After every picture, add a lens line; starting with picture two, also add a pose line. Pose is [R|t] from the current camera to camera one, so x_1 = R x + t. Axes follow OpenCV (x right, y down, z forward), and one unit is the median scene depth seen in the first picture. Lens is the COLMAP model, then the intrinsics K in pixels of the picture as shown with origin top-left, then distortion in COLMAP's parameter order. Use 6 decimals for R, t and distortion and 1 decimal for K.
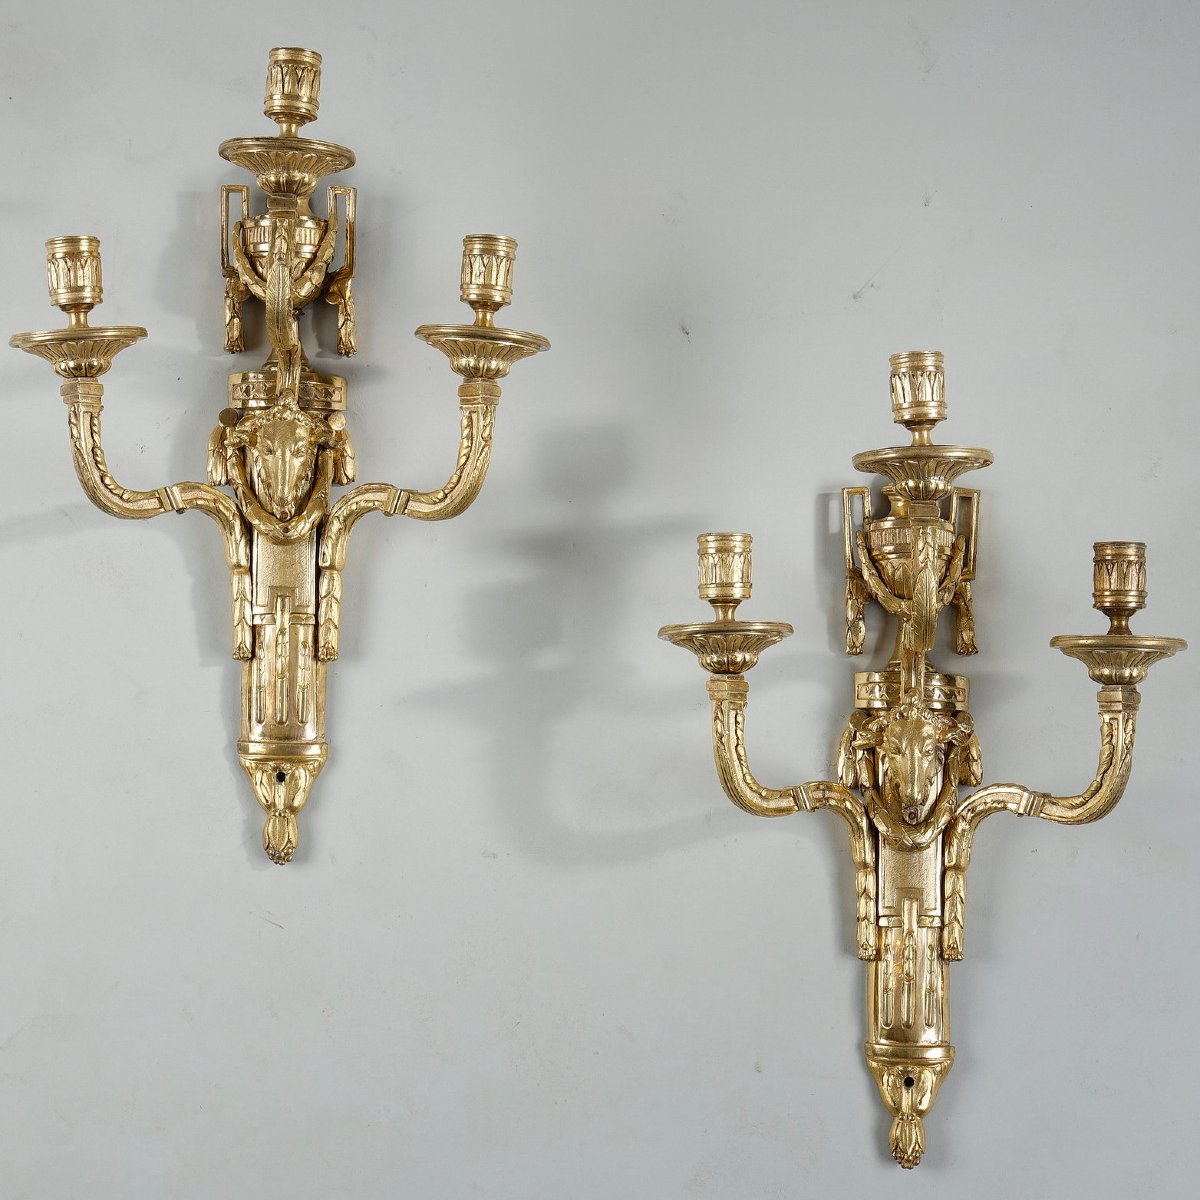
lens RADIAL K [[3580.5, 0, 654.5], [0, 3580.5, 601.0], [0, 0, 1]] dist [0.024970, 0.000000]
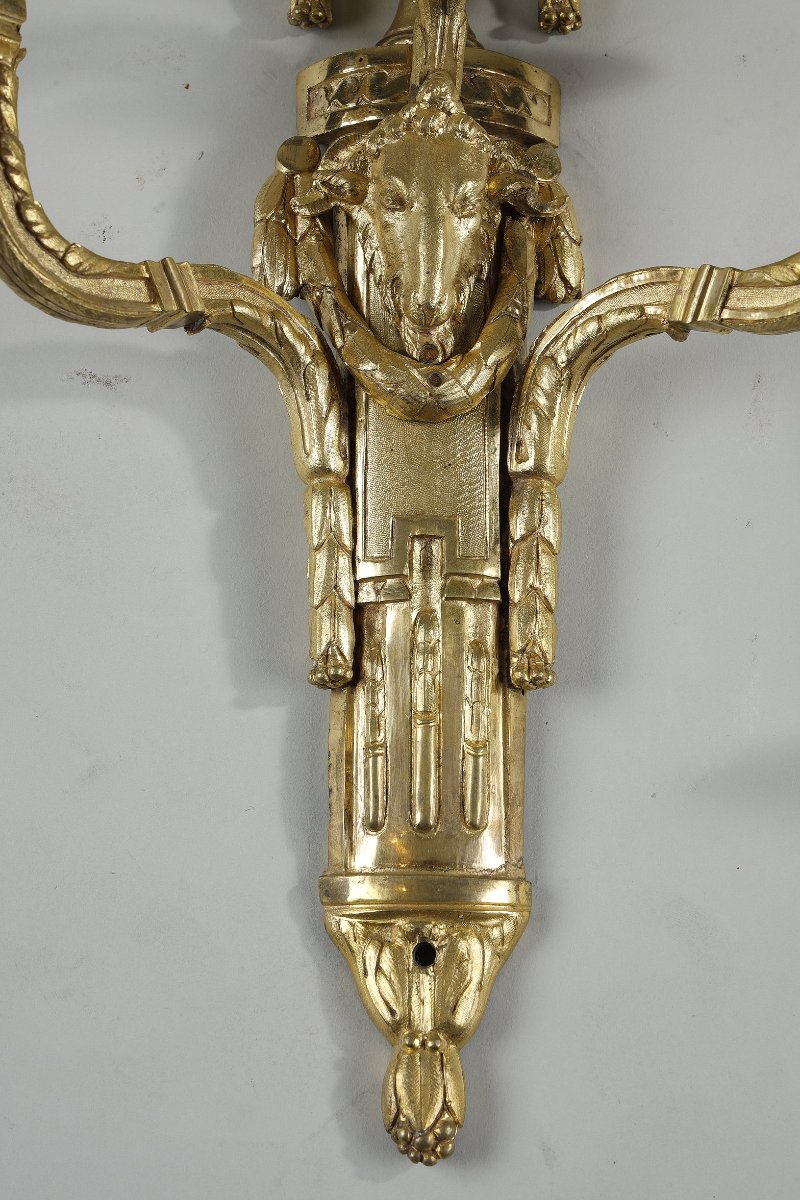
lens RADIAL K [[3491.3, 0, 397.4], [0, 3491.3, 599.0], [0, 0, 1]] dist [-0.042051, 0.000000]
pose [[0.999428, -0.009256, -0.032522, -0.093575], [0.003106, 0.982871, -0.184267, 0.083457], [0.033671, 0.184060, 0.982338, 0.587202]]
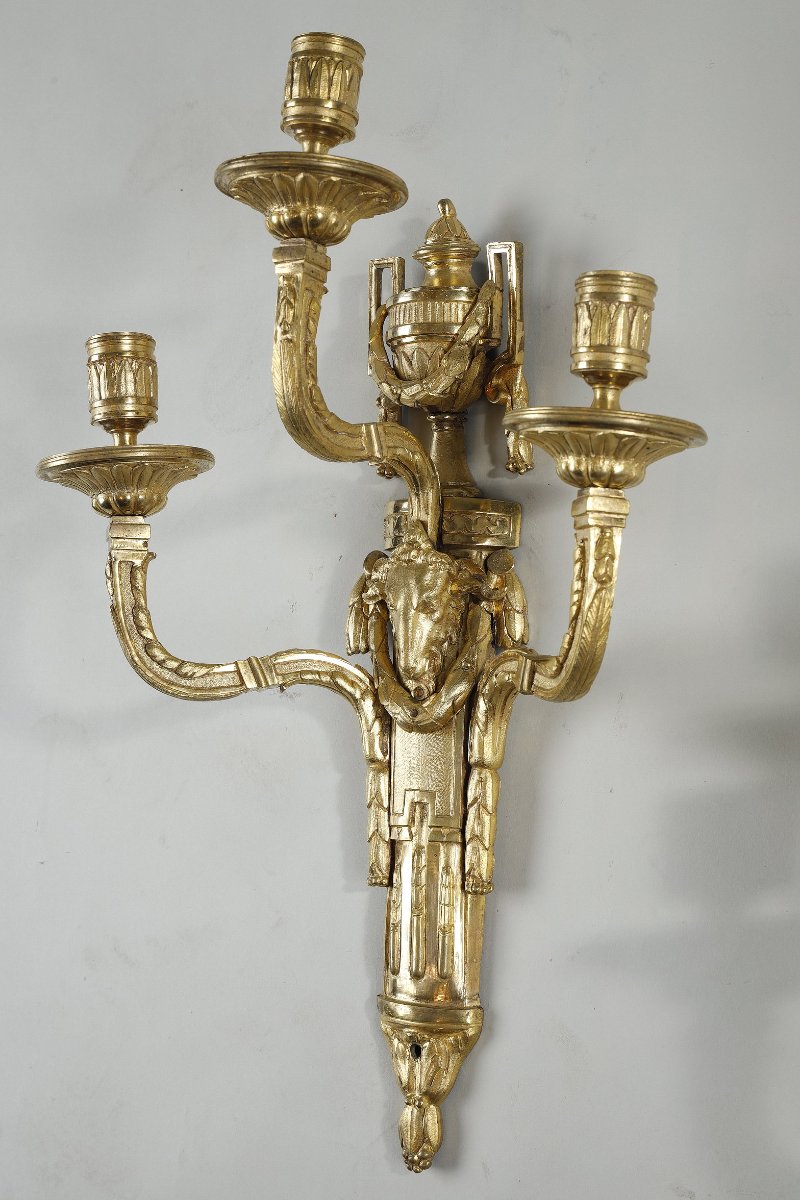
lens RADIAL K [[2101.3, 0, 407.3], [0, 2101.3, 604.5], [0, 0, 1]] dist [-0.010640, 0.000000]
pose [[0.829294, -0.025564, -0.558227, 0.135359], [0.000627, 0.998995, -0.044818, -0.022542], [0.558812, 0.036817, 0.828477, 0.639136]]
